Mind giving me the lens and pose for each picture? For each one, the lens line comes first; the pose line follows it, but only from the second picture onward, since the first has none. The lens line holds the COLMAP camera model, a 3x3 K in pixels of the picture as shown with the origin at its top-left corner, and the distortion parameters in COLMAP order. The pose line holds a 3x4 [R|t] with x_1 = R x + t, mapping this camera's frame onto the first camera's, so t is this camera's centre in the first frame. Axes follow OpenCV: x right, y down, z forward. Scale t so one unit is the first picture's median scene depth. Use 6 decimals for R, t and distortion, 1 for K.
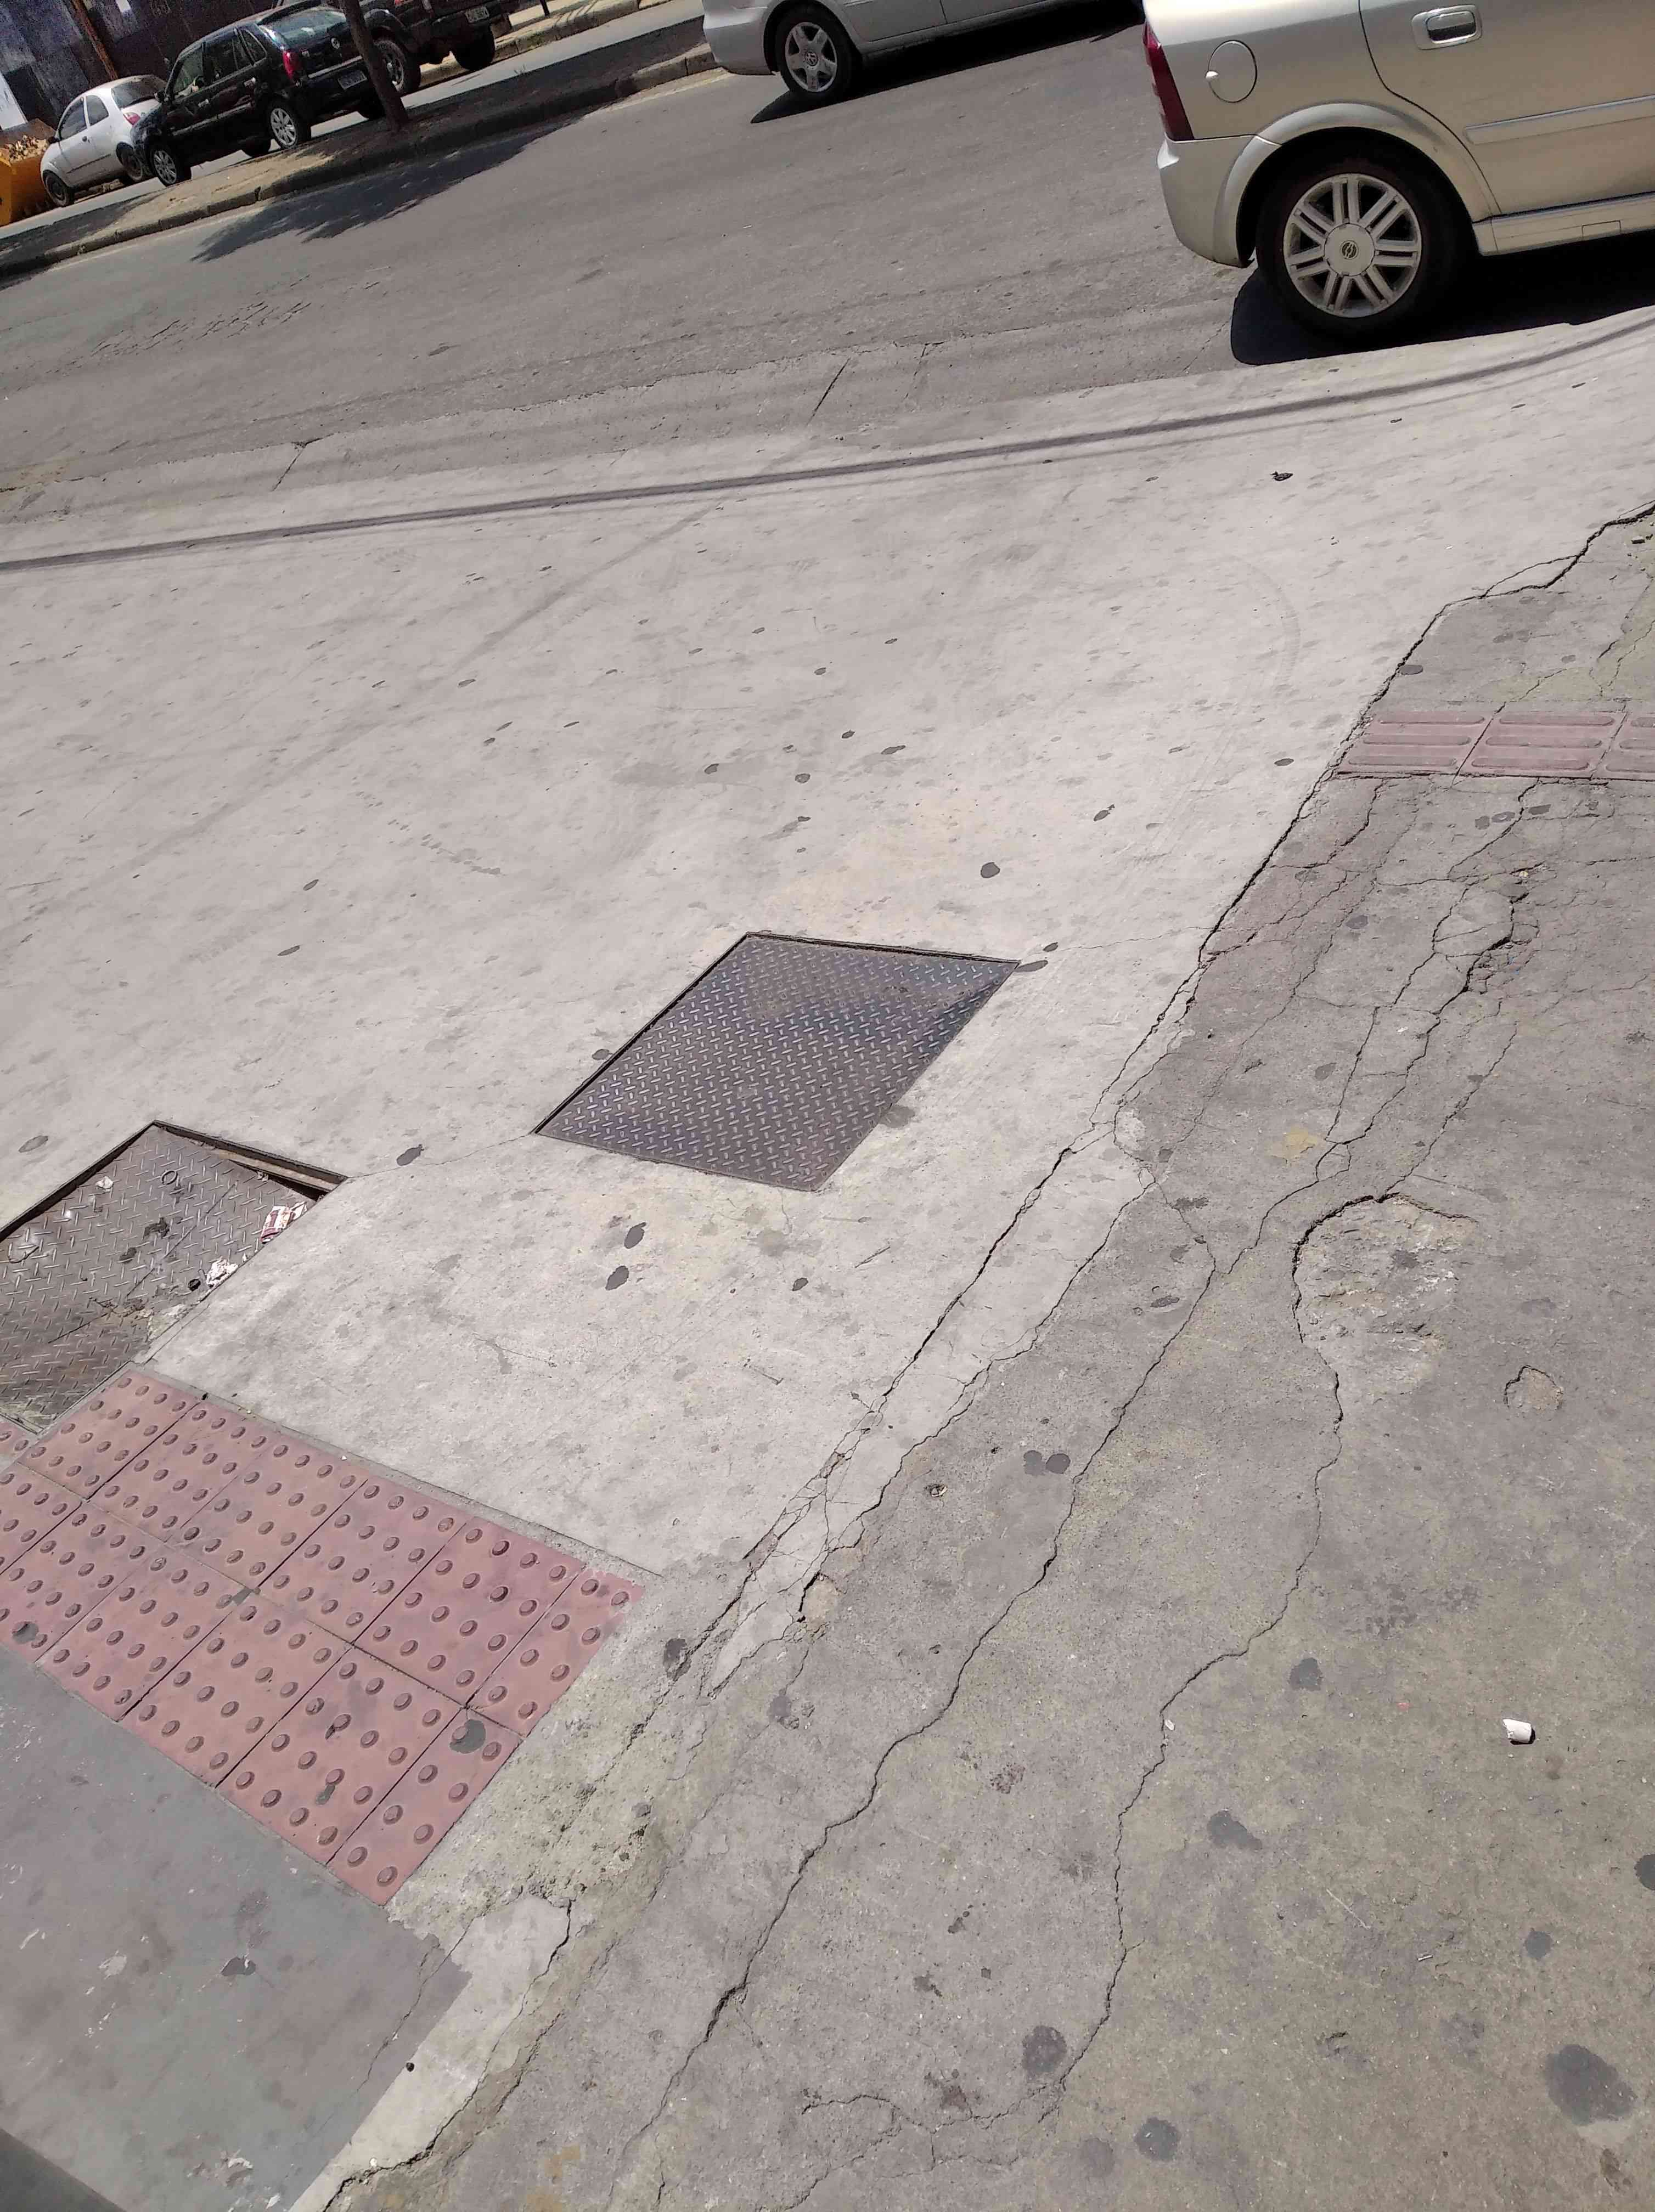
lens RADIAL K [[1711.3, 0, 820.3], [0, 1711.3, 1115.5], [0, 0, 1]] dist [0.087119, -0.196280]
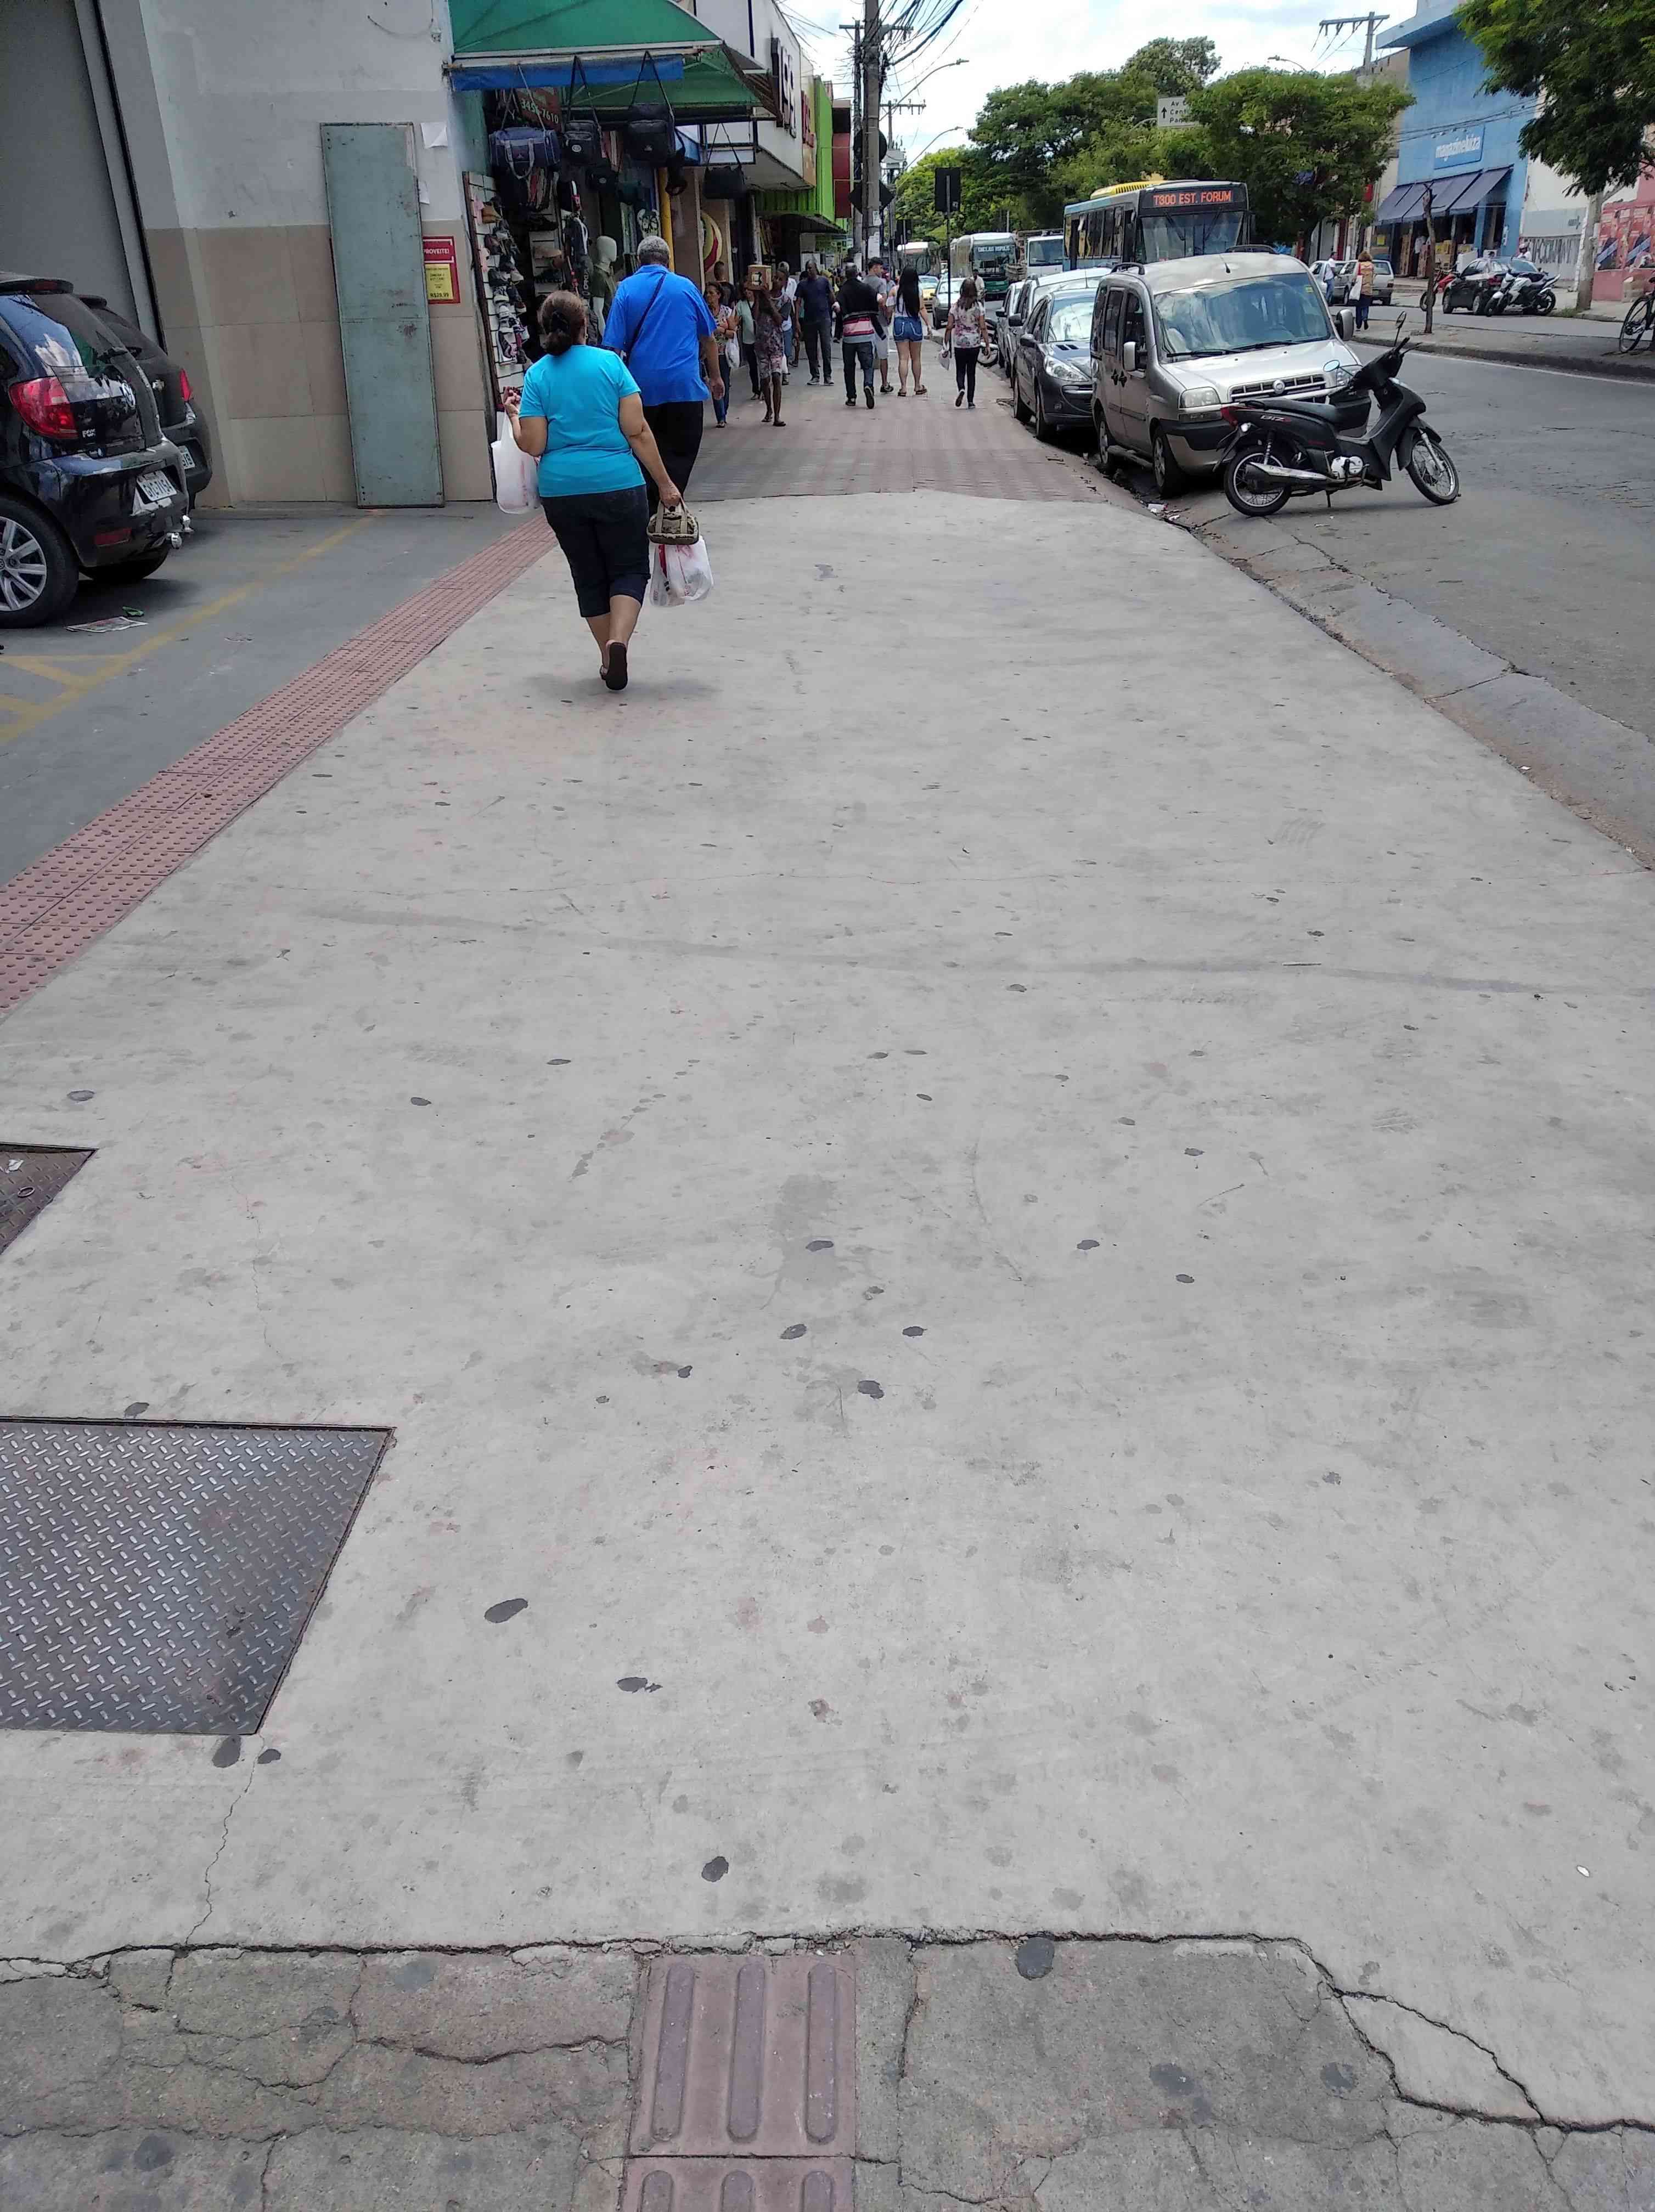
lens RADIAL K [[1680.1, 0, 824.7], [0, 1680.1, 1146.3], [0, 0, 1]] dist [0.026810, -0.038261]
pose [[0.536649, 0.621206, -0.571061, 0.501400], [-0.620785, 0.749041, 0.231438, -0.592690], [0.571519, 0.230305, 0.787608, 0.532345]]
